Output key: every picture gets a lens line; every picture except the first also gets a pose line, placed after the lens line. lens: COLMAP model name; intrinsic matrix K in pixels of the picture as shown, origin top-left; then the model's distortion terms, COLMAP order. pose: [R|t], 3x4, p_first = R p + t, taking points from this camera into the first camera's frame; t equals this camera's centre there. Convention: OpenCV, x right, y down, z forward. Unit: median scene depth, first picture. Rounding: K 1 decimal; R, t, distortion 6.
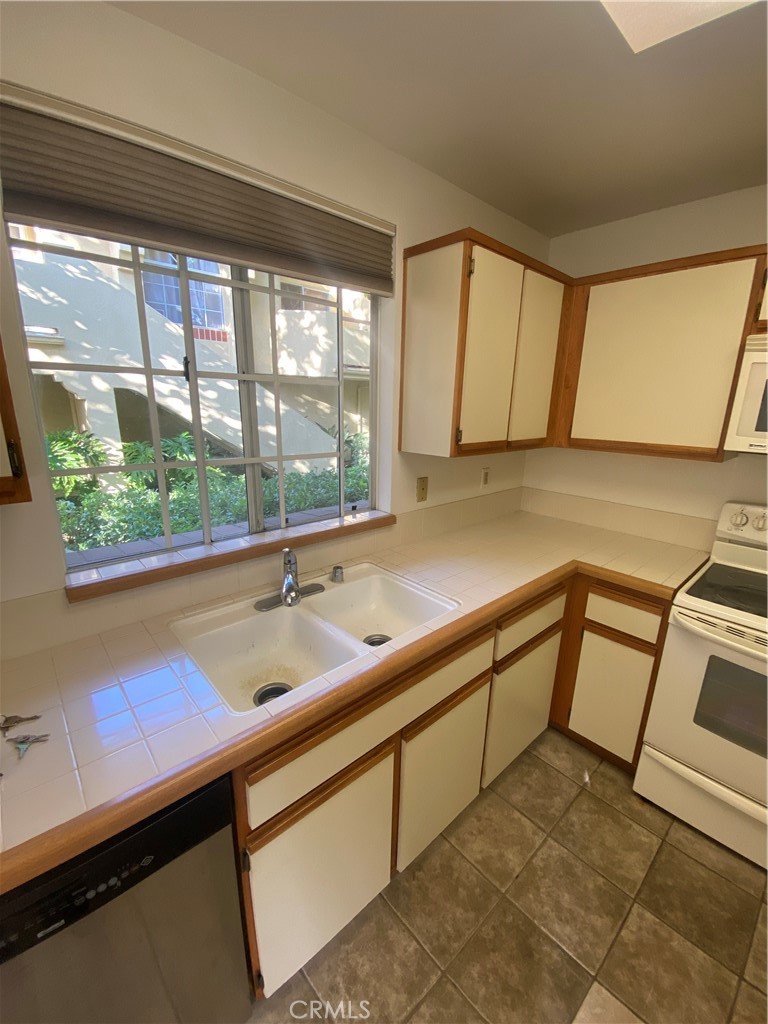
lens RADIAL K [[416.7, 0, 379.4], [0, 416.7, 513.5], [0, 0, 1]] dist [-0.004649, -0.008532]
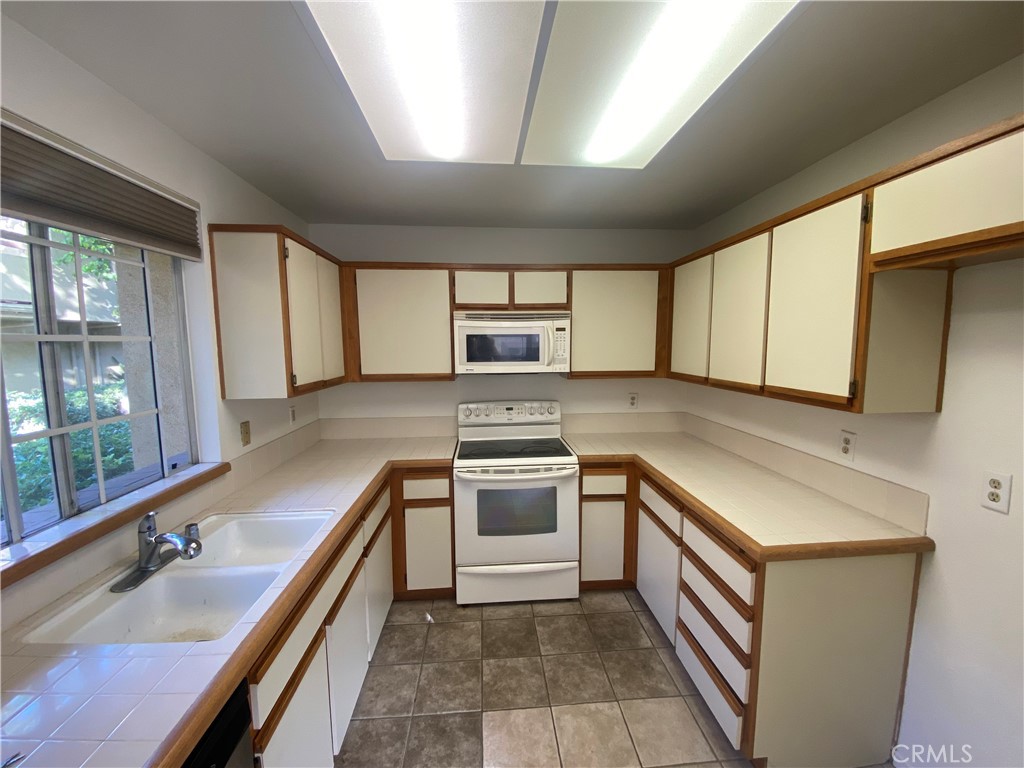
lens RADIAL K [[416.7, 0, 508.8], [0, 416.7, 382.9], [0, 0, 1]] dist [-0.004649, -0.008532]
pose [[0.617271, -0.101057, 0.780233, -0.365073], [0.222414, 0.973677, -0.049848, 0.020733], [-0.754657, 0.204305, 0.623500, -0.231076]]
